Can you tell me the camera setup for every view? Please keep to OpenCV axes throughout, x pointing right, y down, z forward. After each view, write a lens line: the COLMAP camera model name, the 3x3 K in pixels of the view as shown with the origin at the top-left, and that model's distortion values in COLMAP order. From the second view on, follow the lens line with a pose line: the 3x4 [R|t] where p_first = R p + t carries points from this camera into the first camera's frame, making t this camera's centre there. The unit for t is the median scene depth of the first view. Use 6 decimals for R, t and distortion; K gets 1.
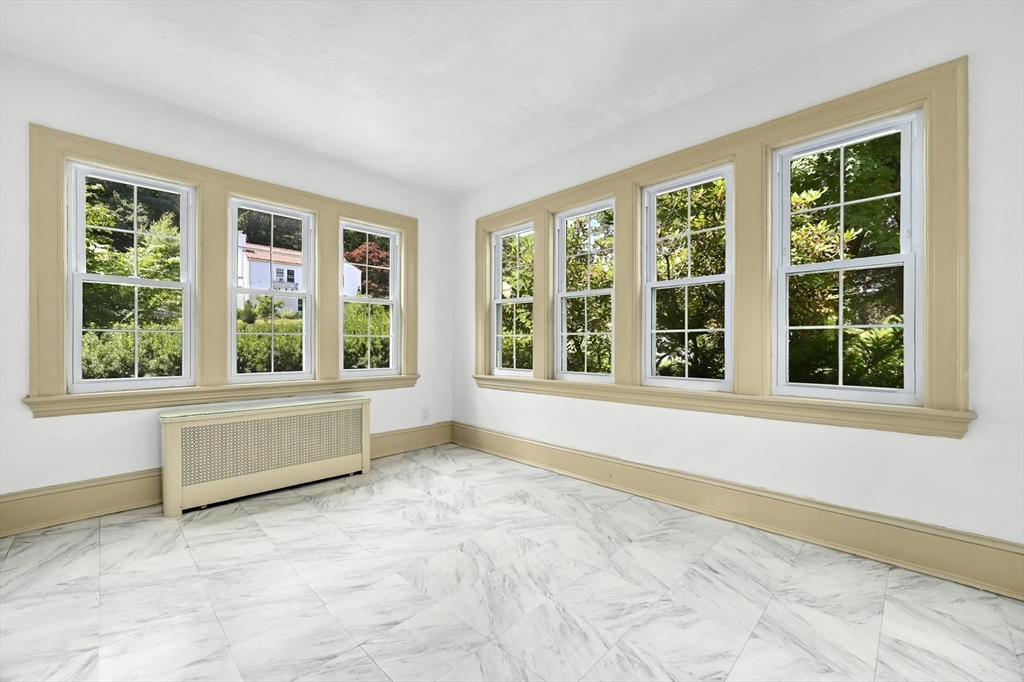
lens RADIAL K [[421.7, 0, 512.0], [0, 421.7, 346.2], [0, 0, 1]] dist [-0.002461, -0.000881]
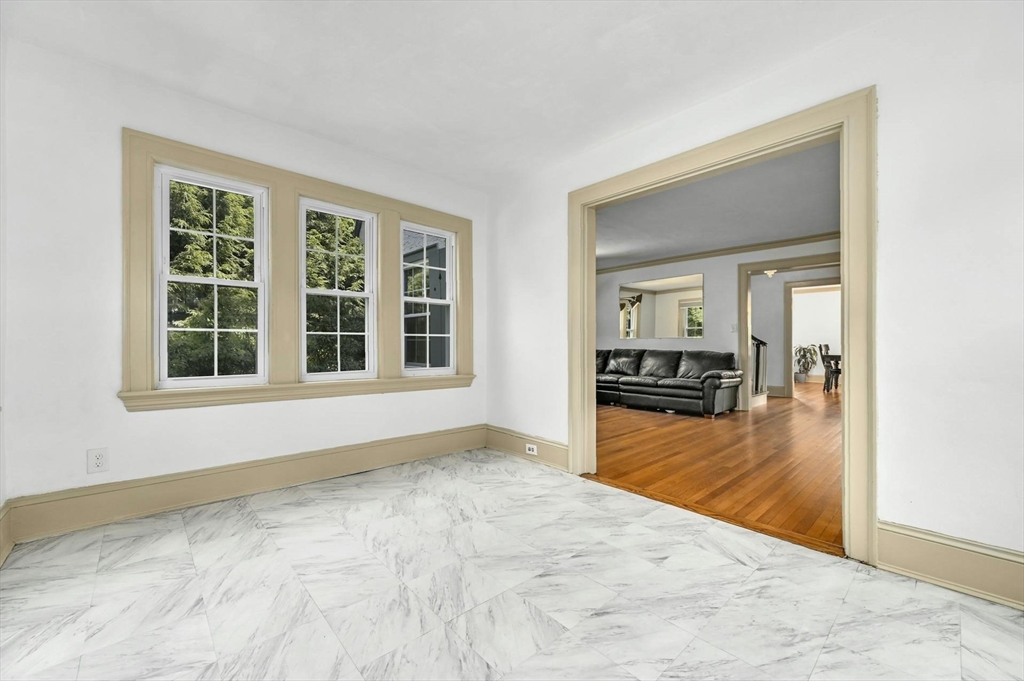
lens RADIAL K [[416.2, 0, 511.9], [0, 416.2, 342.7], [0, 0, 1]] dist [-0.001650, -0.000045]
pose [[-0.998857, -0.002448, 0.047732, -0.224826], [-0.002510, 0.999996, -0.001221, -0.002980], [-0.047729, -0.001339, -0.998859, 1.991283]]
